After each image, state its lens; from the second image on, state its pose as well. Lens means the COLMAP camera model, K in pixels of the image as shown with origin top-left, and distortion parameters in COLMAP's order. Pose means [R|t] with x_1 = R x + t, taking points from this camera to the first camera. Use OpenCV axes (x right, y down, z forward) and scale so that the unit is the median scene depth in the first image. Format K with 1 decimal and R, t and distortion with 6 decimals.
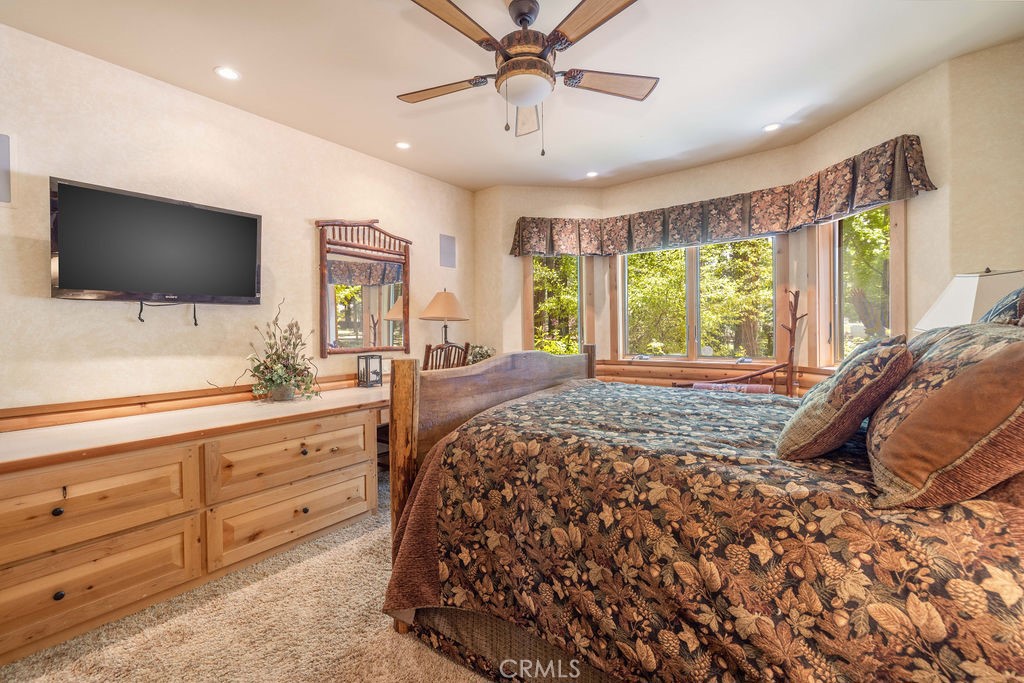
lens RADIAL K [[432.7, 0, 513.6], [0, 432.7, 336.4], [0, 0, 1]] dist [-0.002012, -0.001801]
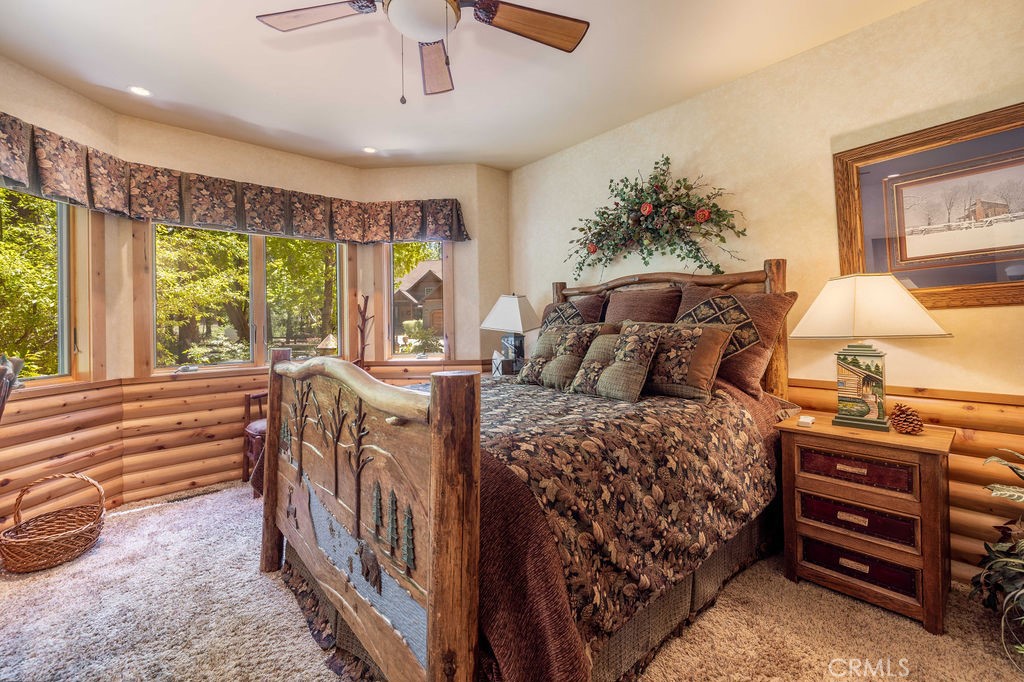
lens RADIAL K [[432.7, 0, 501.9], [0, 432.7, 321.9], [0, 0, 1]] dist [-0.002012, -0.001801]
pose [[0.198991, 0.015908, 0.979872, -0.386542], [0.027101, 0.999397, -0.021729, -0.000447], [-0.979627, 0.030879, 0.198439, 0.399878]]
